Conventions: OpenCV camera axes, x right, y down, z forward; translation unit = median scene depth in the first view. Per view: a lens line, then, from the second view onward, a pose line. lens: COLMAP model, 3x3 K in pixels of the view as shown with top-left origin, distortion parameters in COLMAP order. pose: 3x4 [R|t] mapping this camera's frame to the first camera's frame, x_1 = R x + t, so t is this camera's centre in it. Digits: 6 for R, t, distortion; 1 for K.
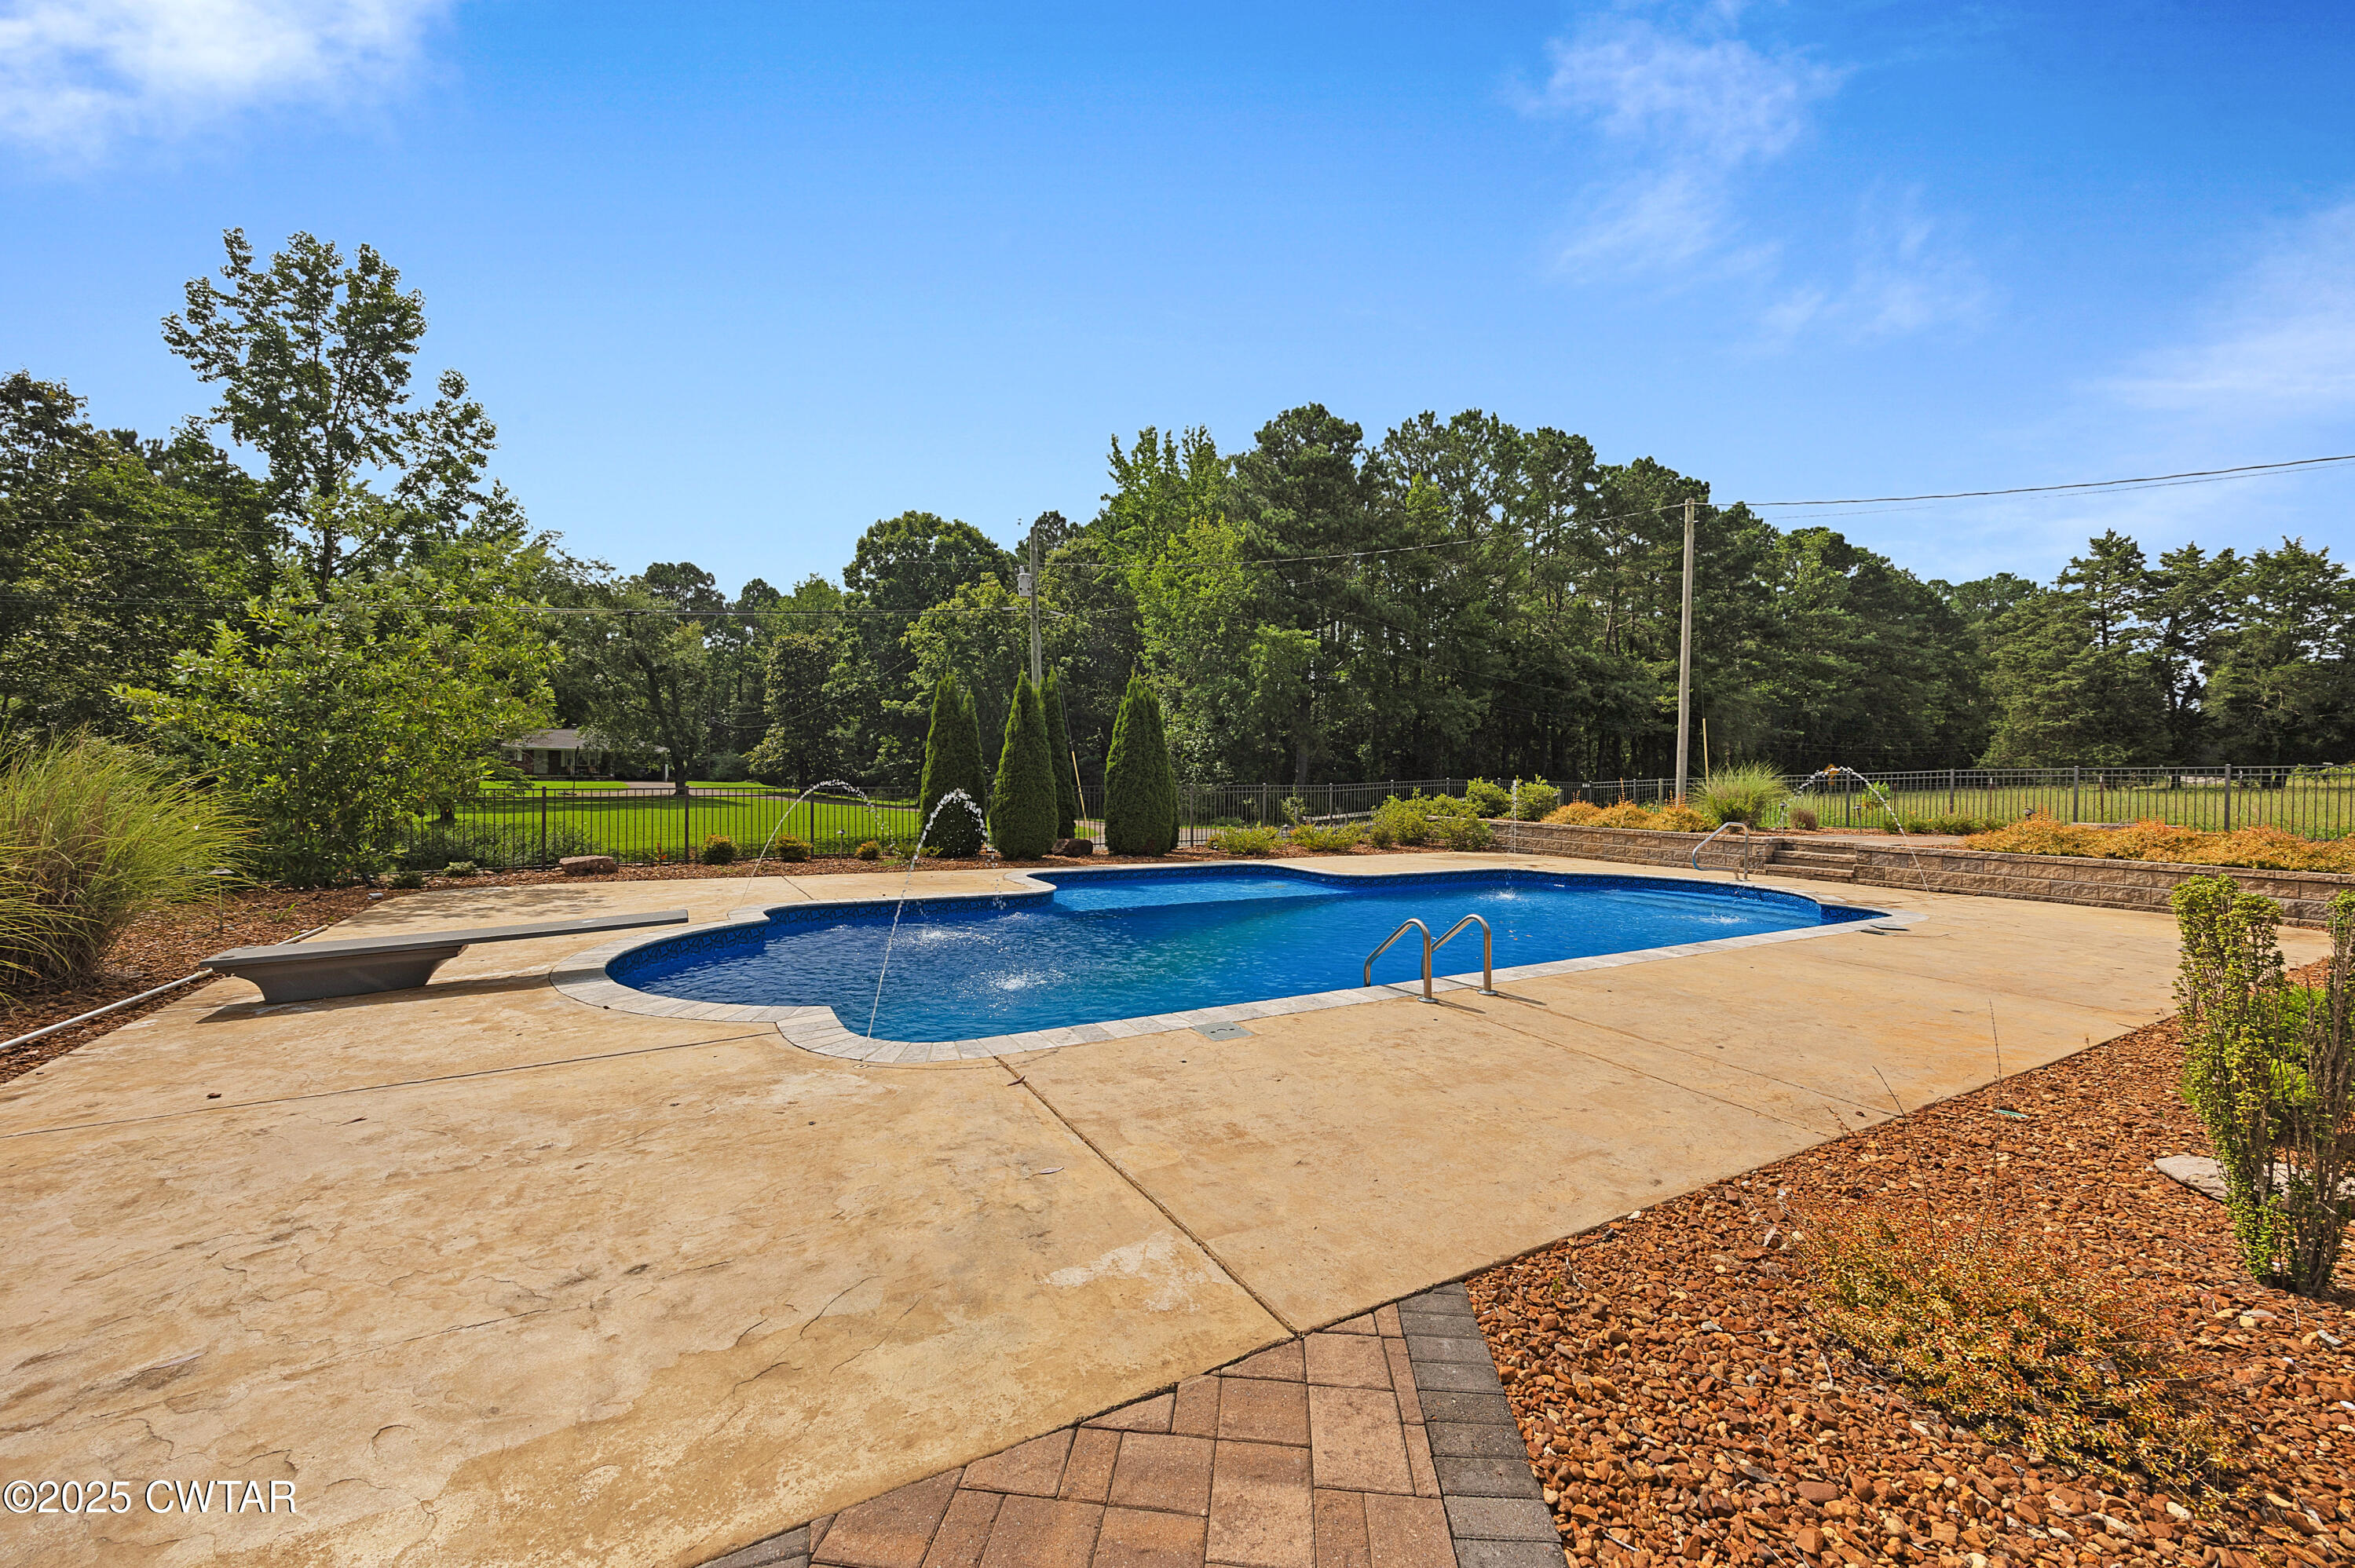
lens RADIAL K [[909.4, 0, 1176.5], [0, 909.4, 774.8], [0, 0, 1]] dist [-0.001259, 0.000262]
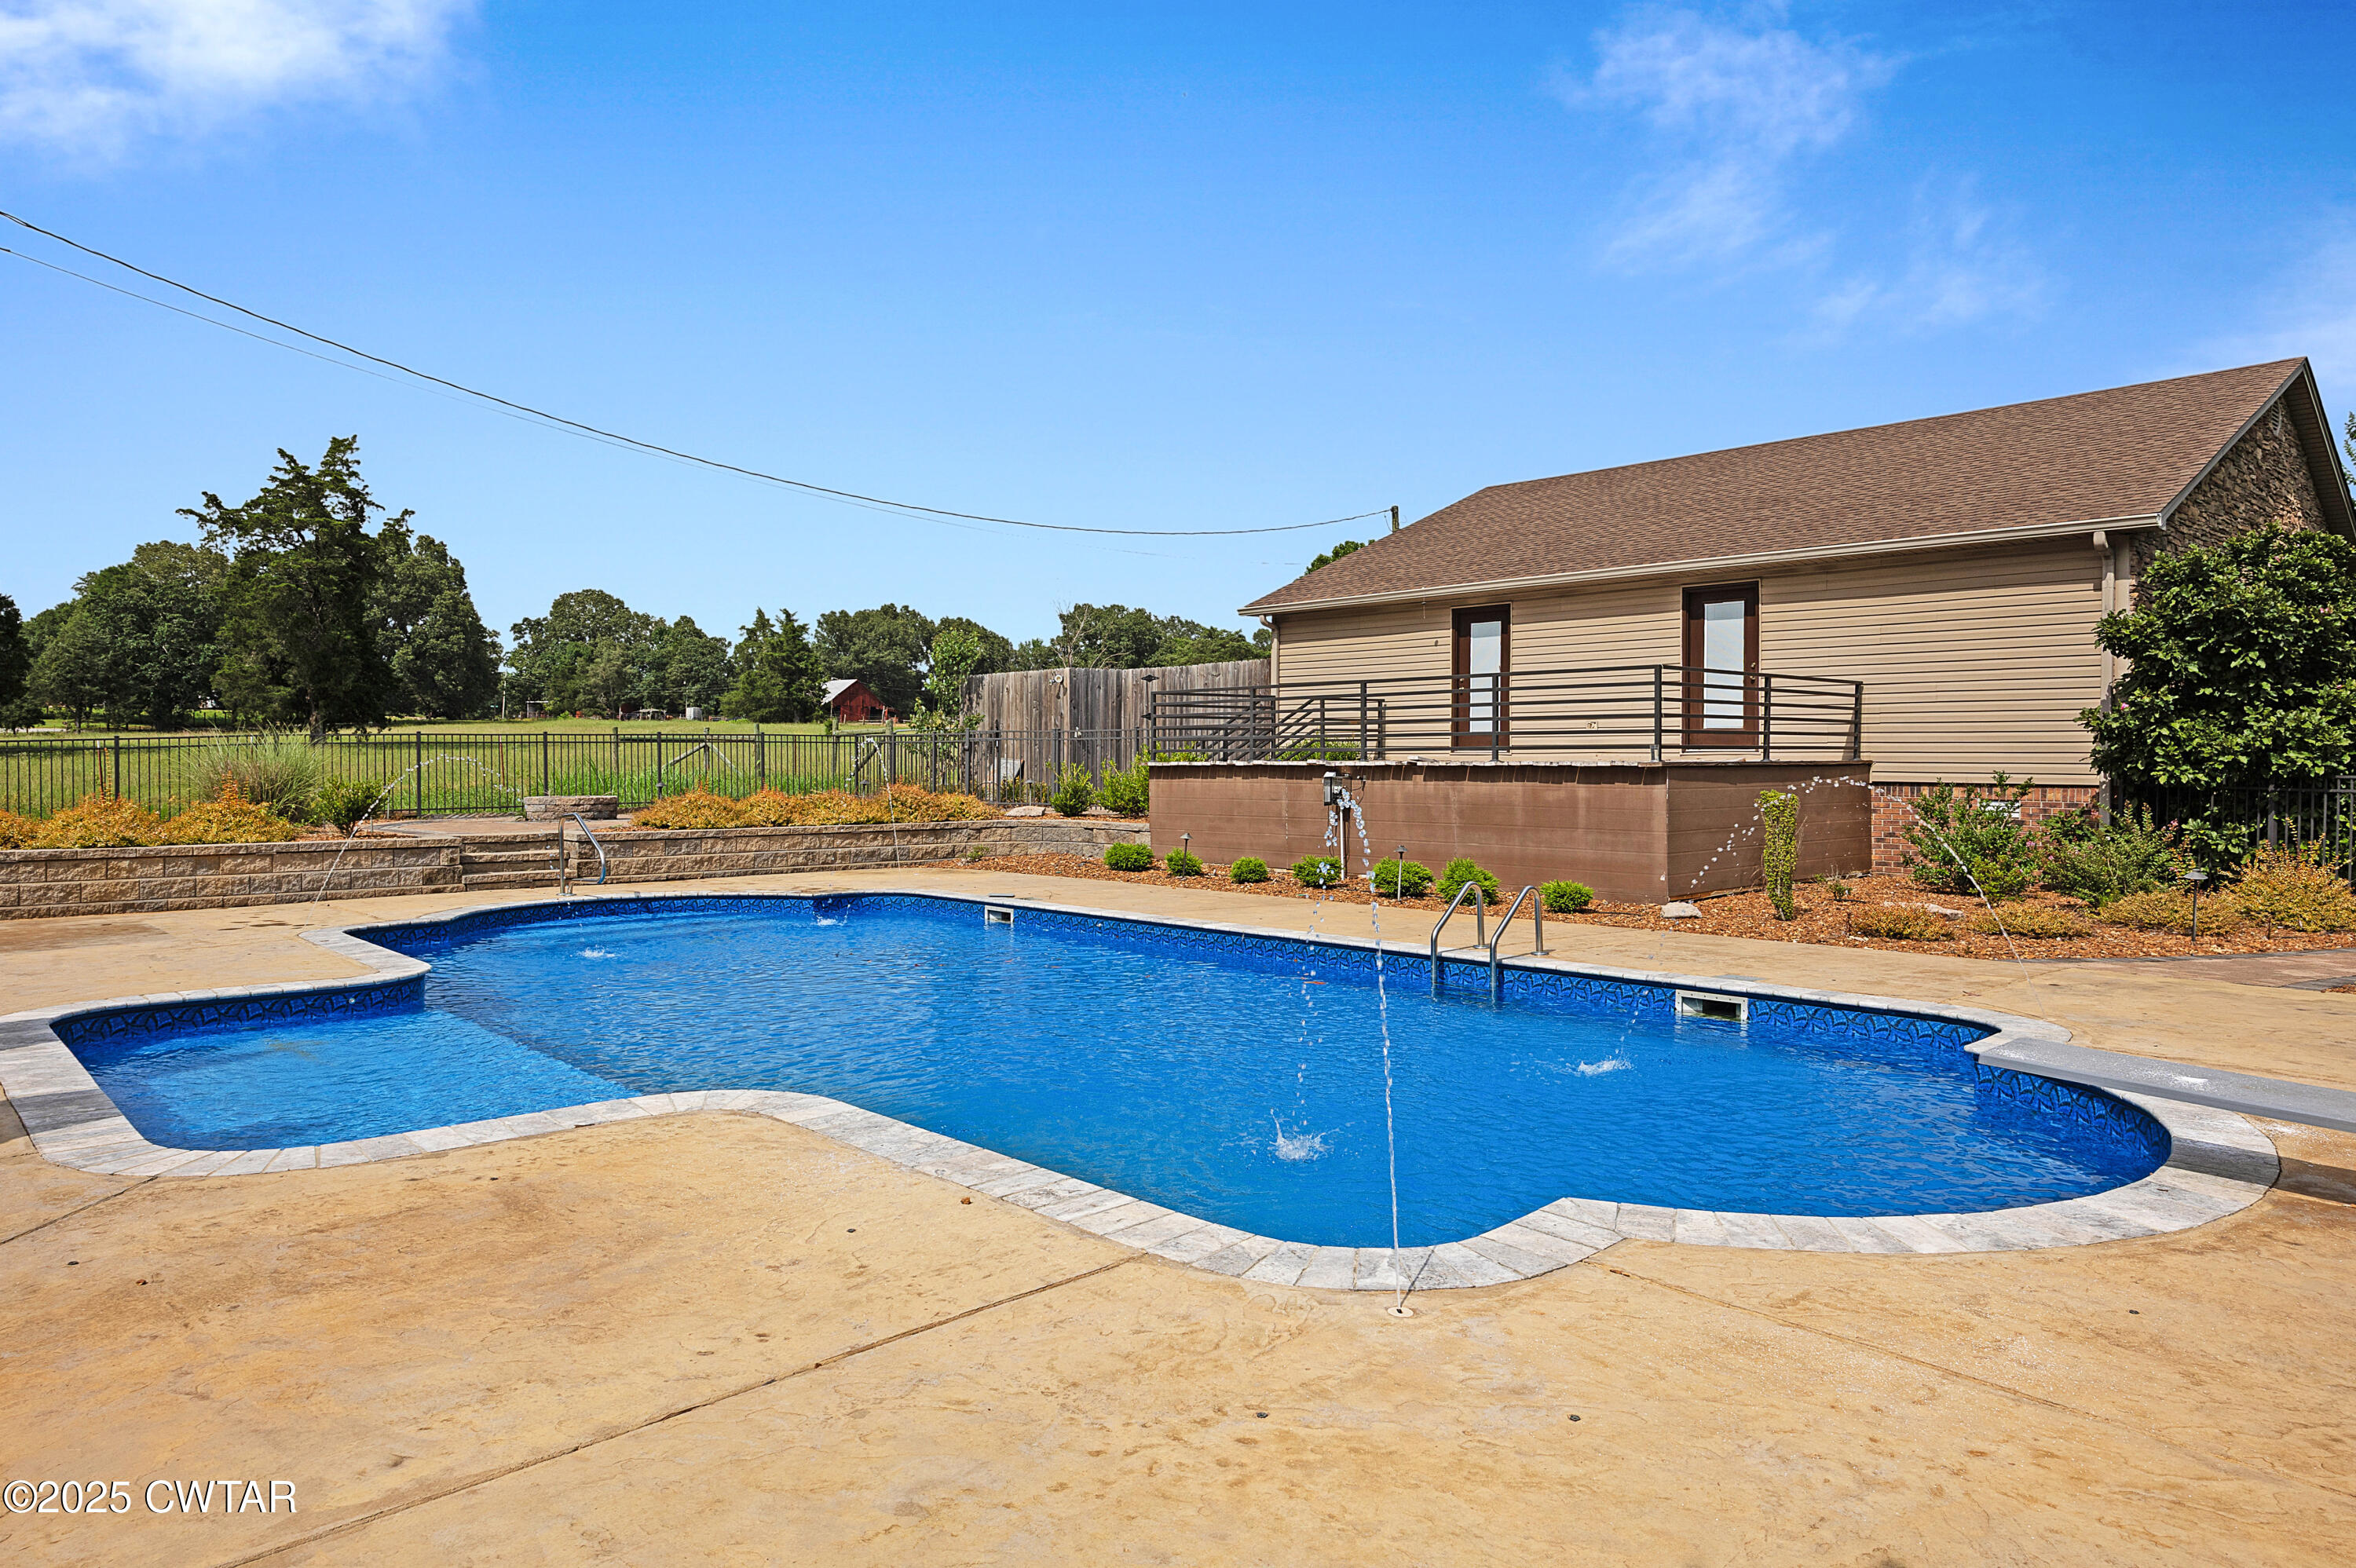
lens RADIAL K [[1488.5, 0, 1188.9], [0, 1488.5, 772.1], [0, 0, 1]] dist [-0.008637, -0.000475]
pose [[-0.252233, -0.022152, 0.967413, -0.161382], [-0.007885, 0.999752, 0.020837, -0.001906], [-0.967635, -0.002373, -0.252345, 0.216971]]
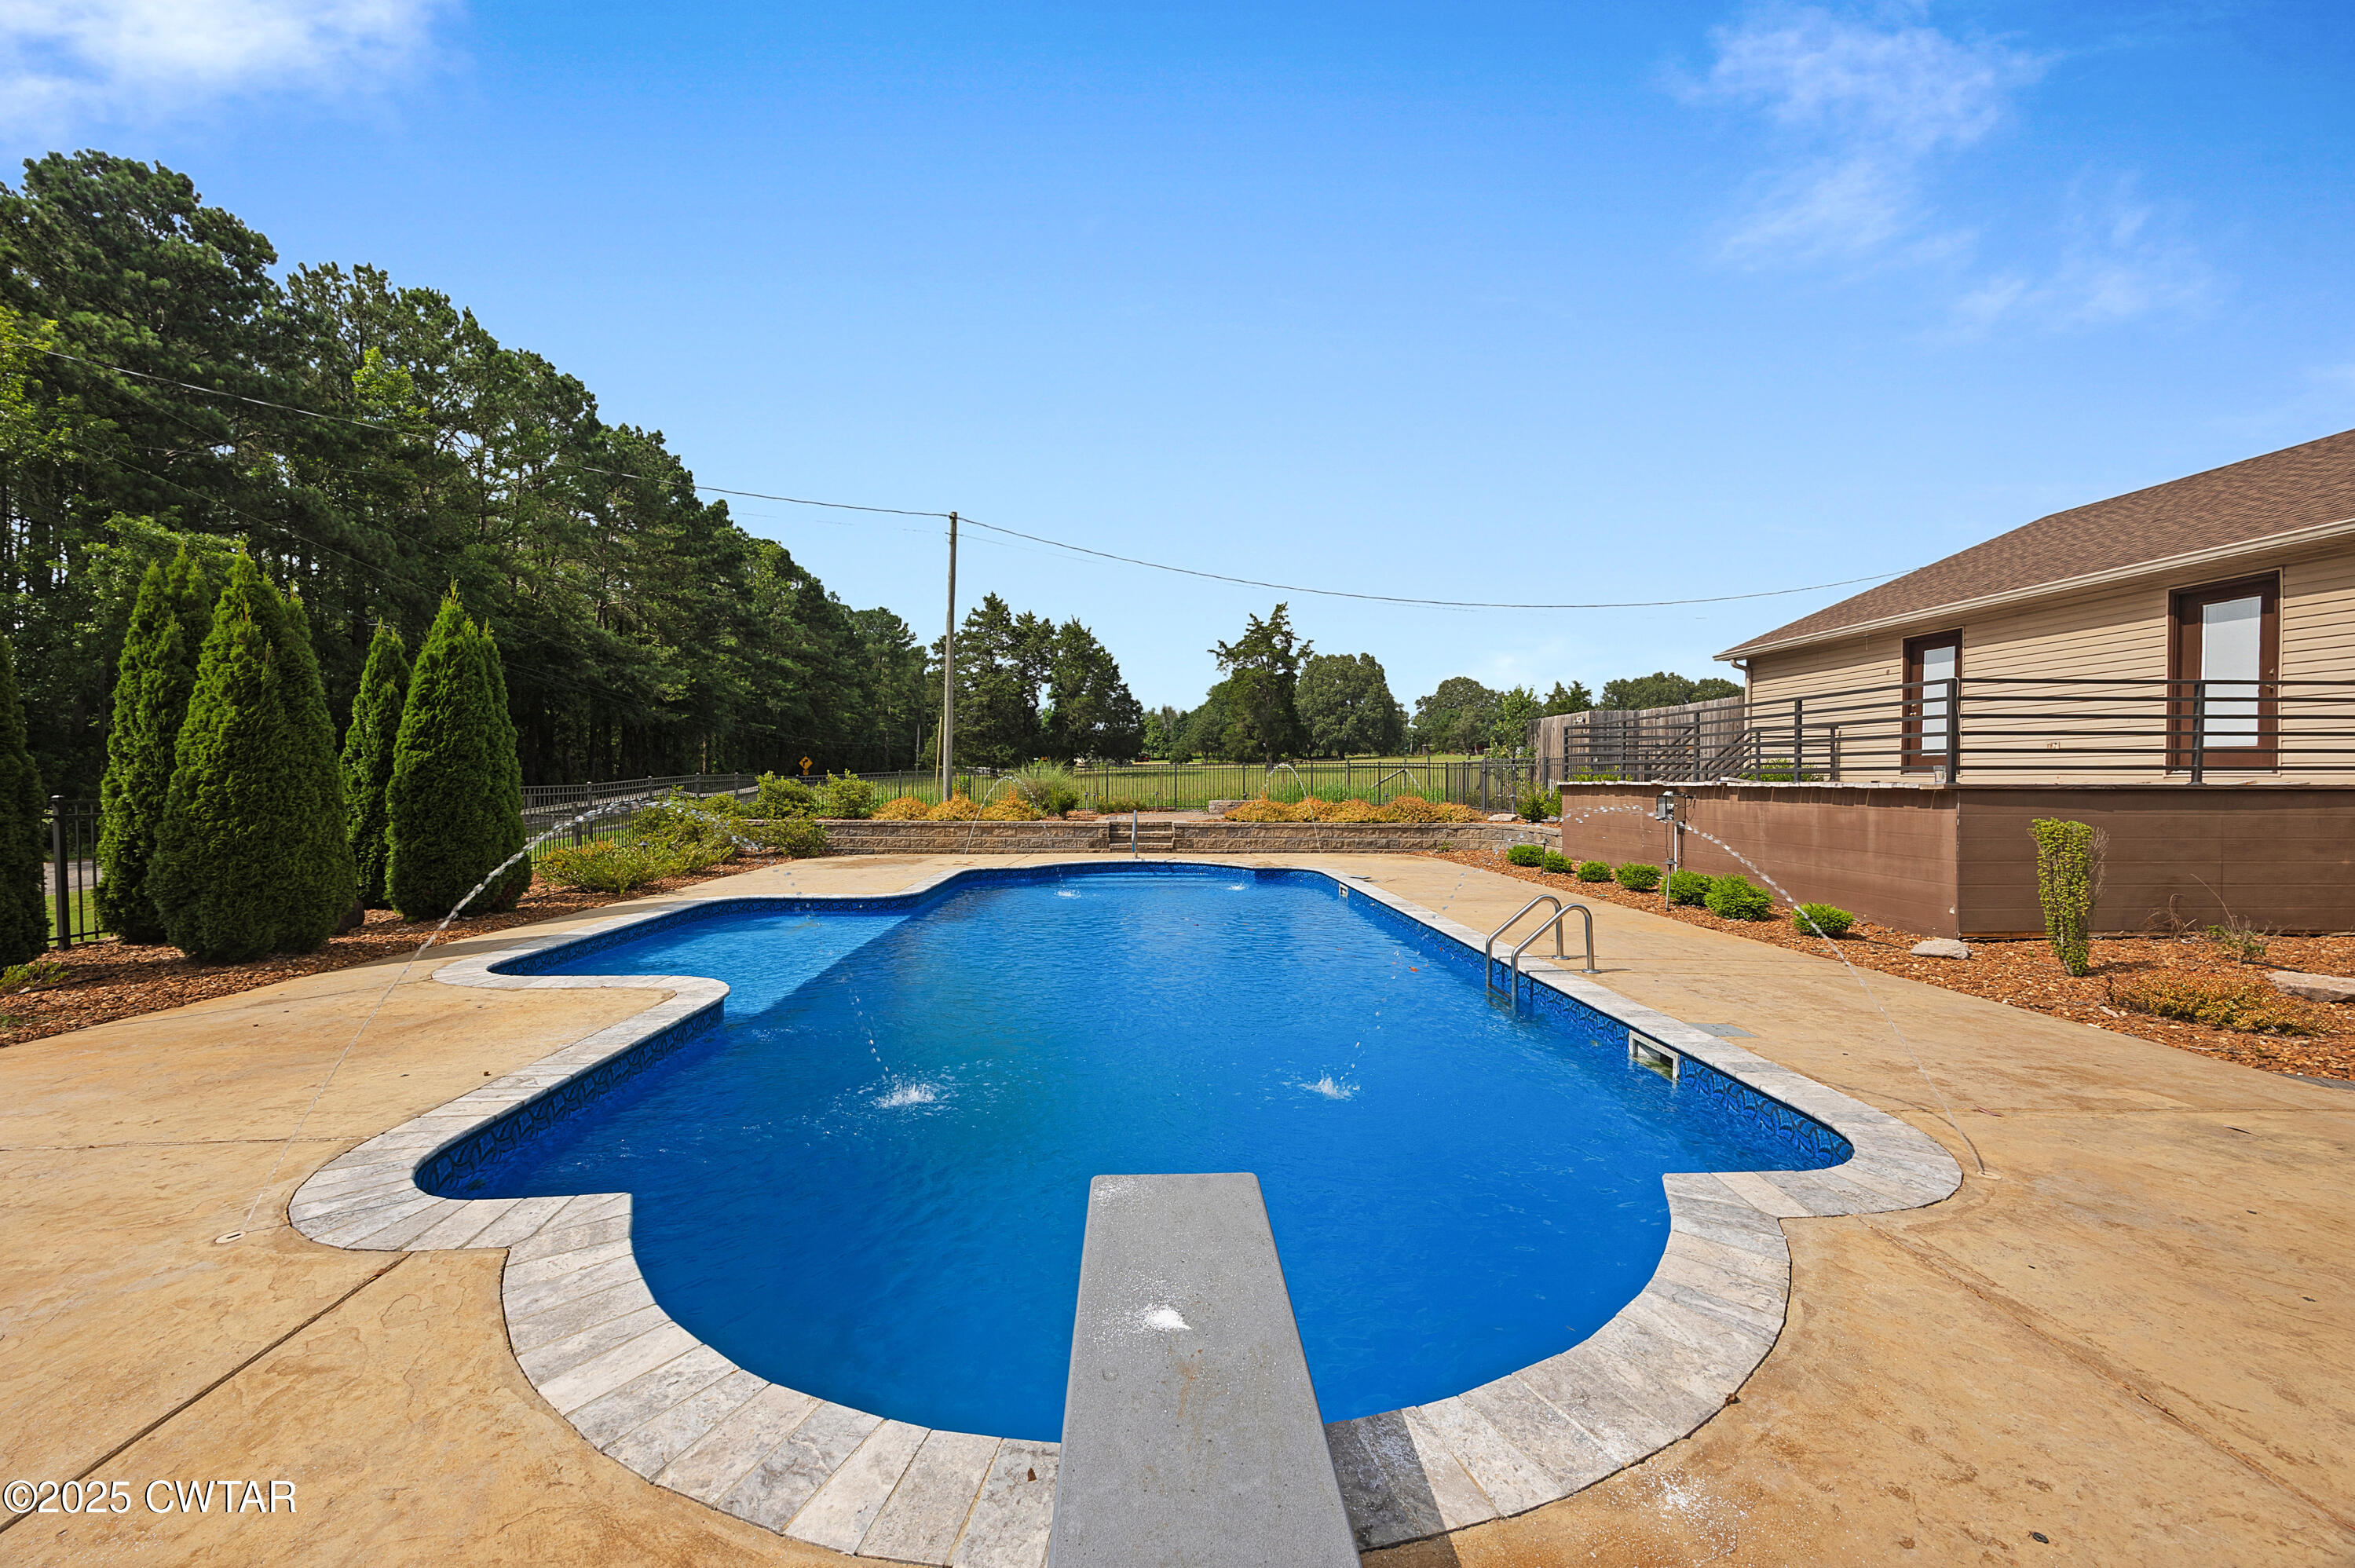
lens RADIAL K [[909.4, 0, 1175.1], [0, 909.4, 795.0], [0, 0, 1]] dist [-0.001259, 0.000262]
pose [[0.448841, -0.029262, 0.893132, -0.113579], [-0.000679, 0.999452, 0.033087, -0.002015], [-0.893611, -0.015457, 0.448575, 0.108660]]
